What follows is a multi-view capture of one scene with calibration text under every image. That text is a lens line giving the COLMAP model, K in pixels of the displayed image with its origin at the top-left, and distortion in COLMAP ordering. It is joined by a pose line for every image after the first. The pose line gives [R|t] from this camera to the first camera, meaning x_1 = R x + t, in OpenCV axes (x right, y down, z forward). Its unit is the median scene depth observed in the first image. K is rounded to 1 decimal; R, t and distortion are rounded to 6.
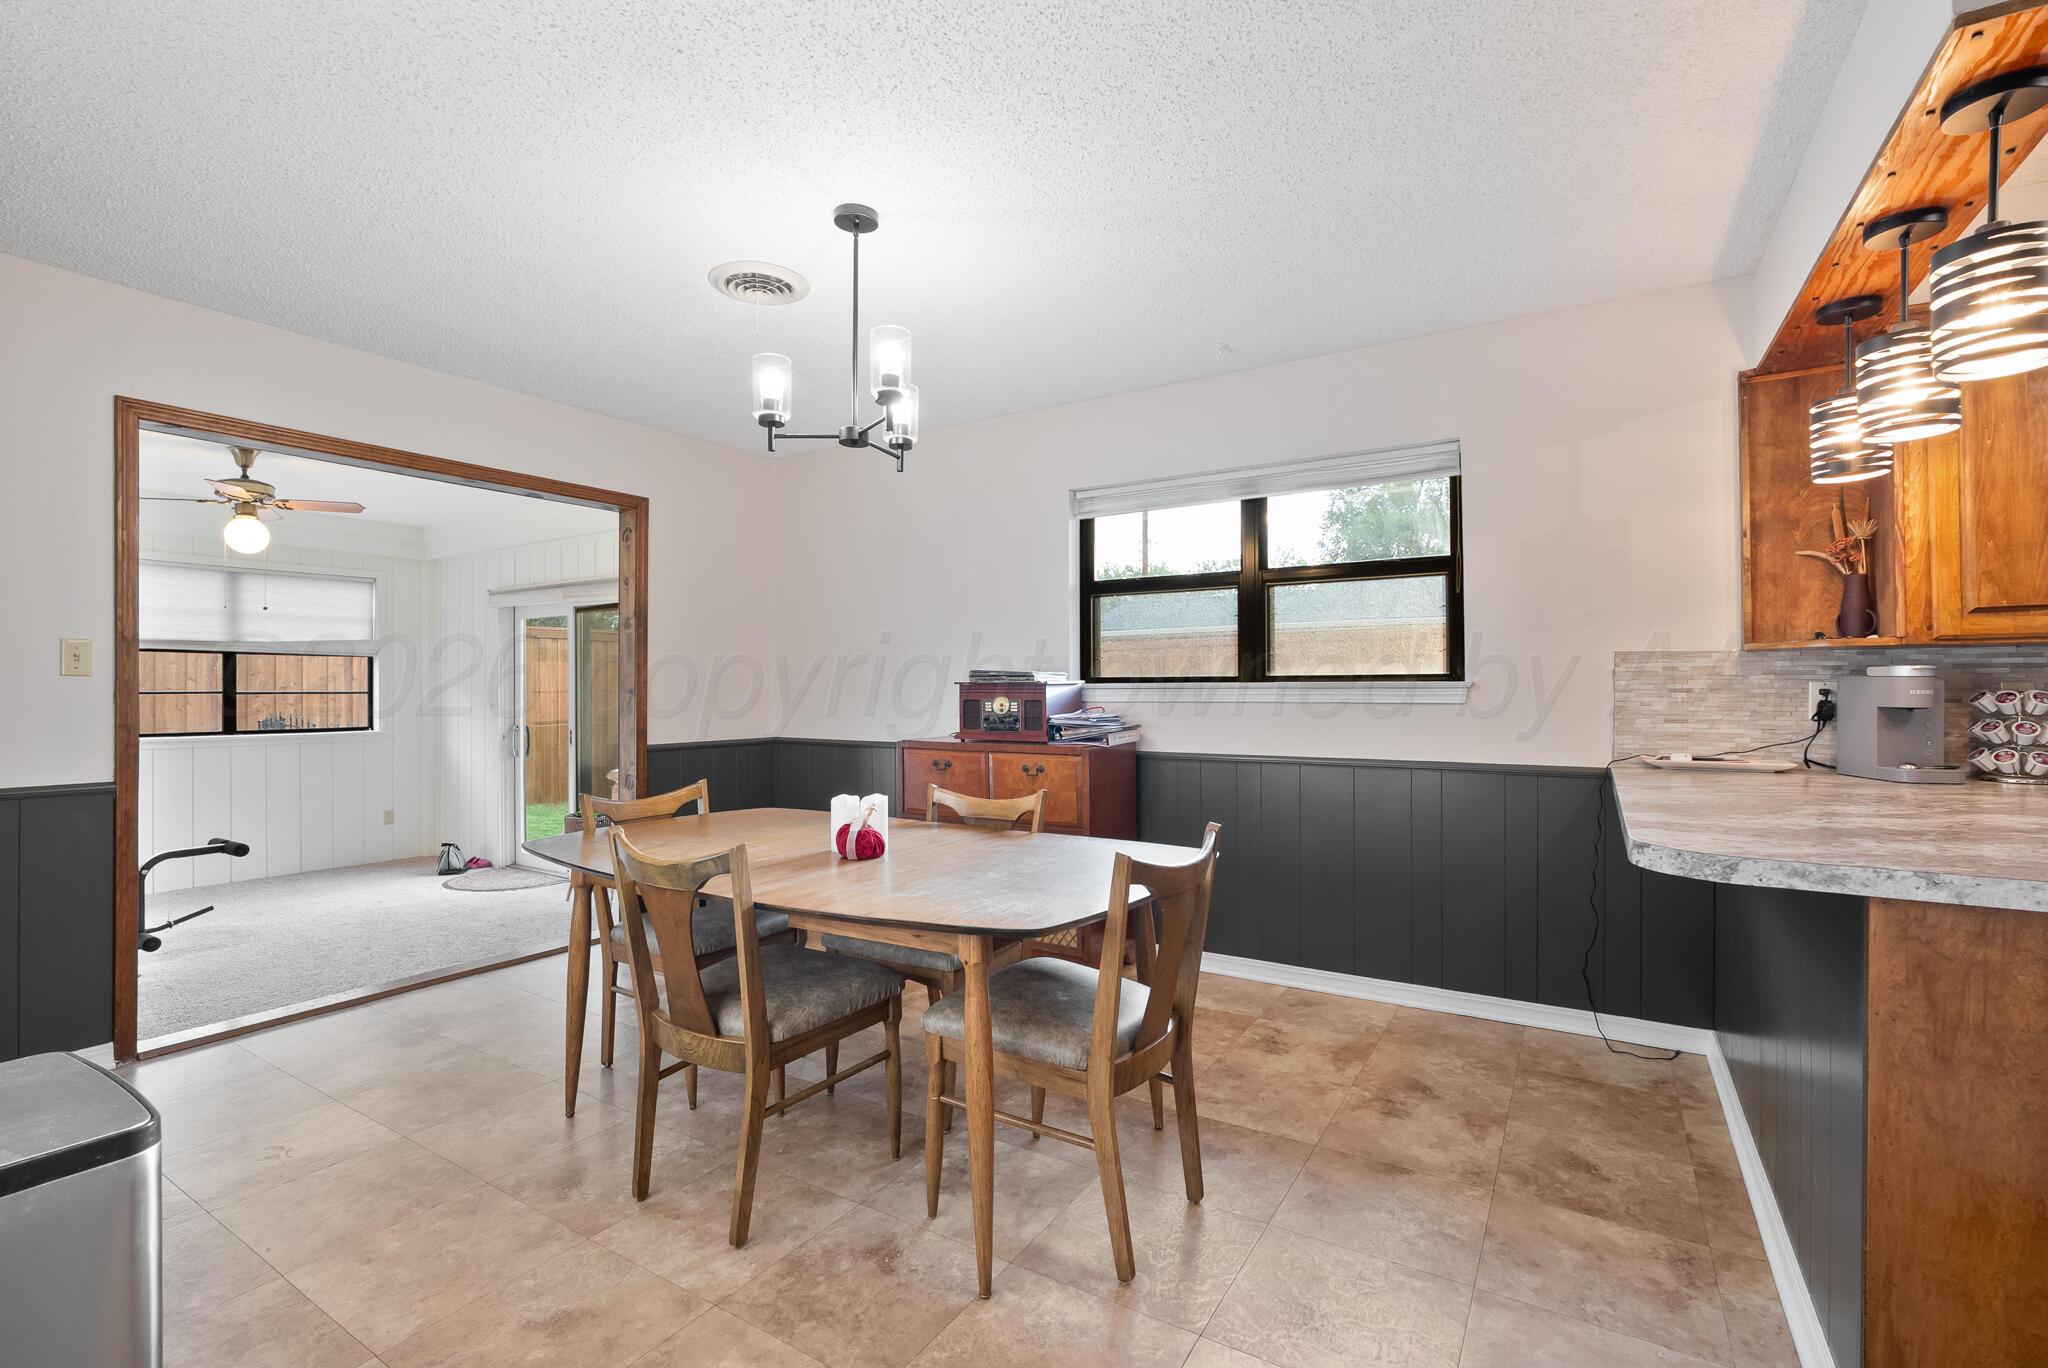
lens RADIAL K [[917.0, 0, 1030.4], [0, 917.0, 685.5], [0, 0, 1]] dist [-0.014028, 0.003408]
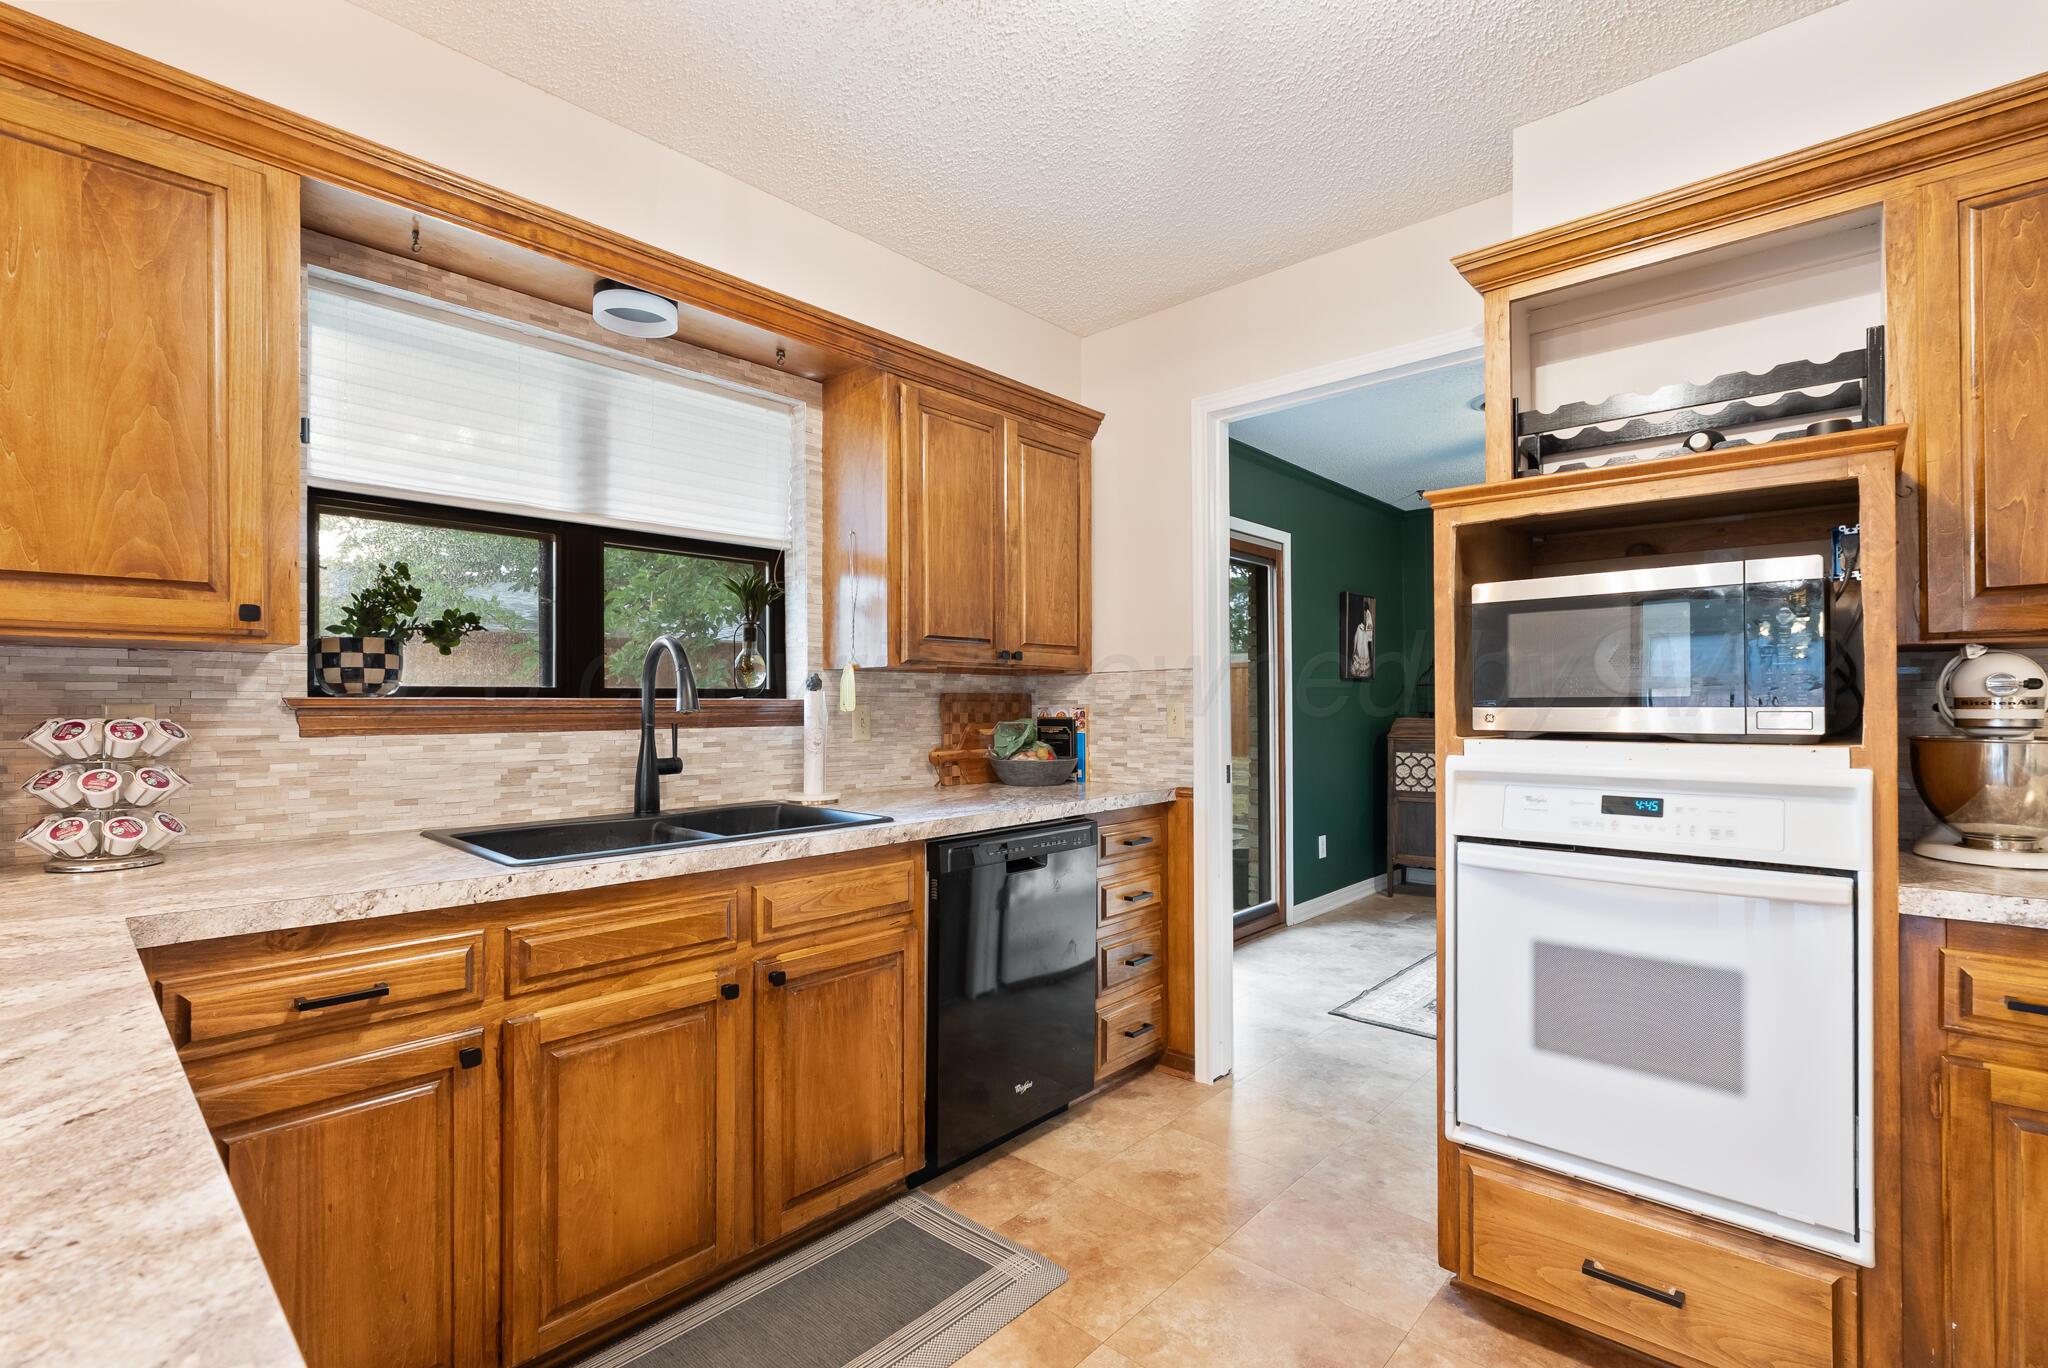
lens RADIAL K [[917.0, 0, 1026.2], [0, 917.0, 696.0], [0, 0, 1]] dist [-0.014028, 0.003408]
pose [[0.190542, 0.012291, 0.981602, 0.402829], [0.000528, 0.999920, -0.012623, -0.001147], [-0.981679, 0.002924, 0.190520, 0.177599]]
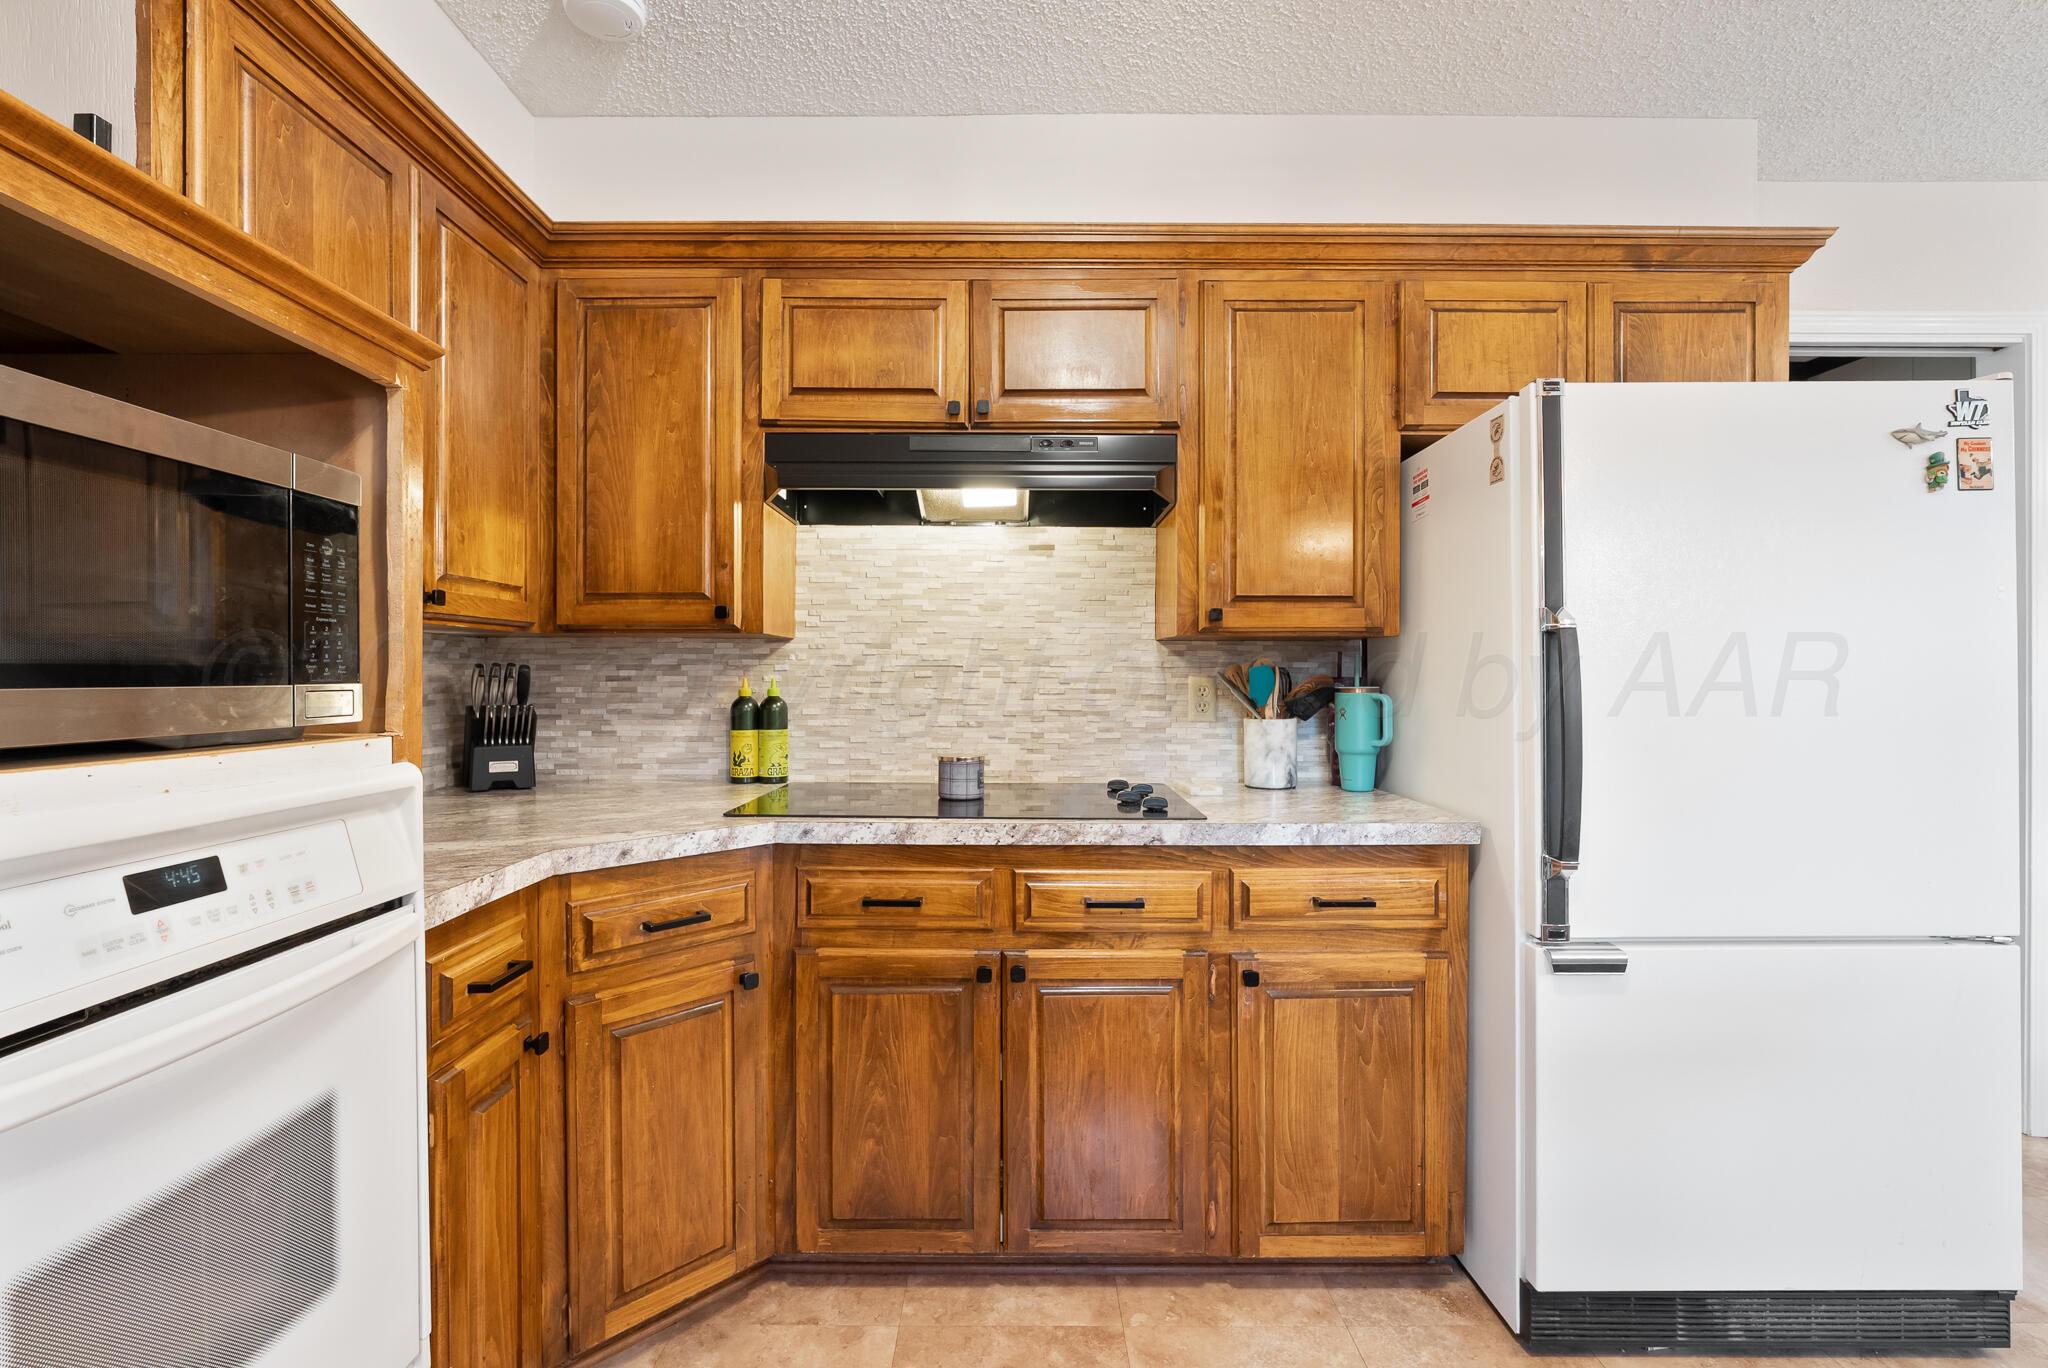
lens RADIAL K [[917.0, 0, 1020.8], [0, 917.0, 676.3], [0, 0, 1]] dist [-0.014028, 0.003408]
pose [[-0.851836, 0.004572, -0.523788, 0.803059], [0.004248, 0.999989, 0.001820, -0.003022], [0.523791, -0.000675, -0.851847, 0.262833]]
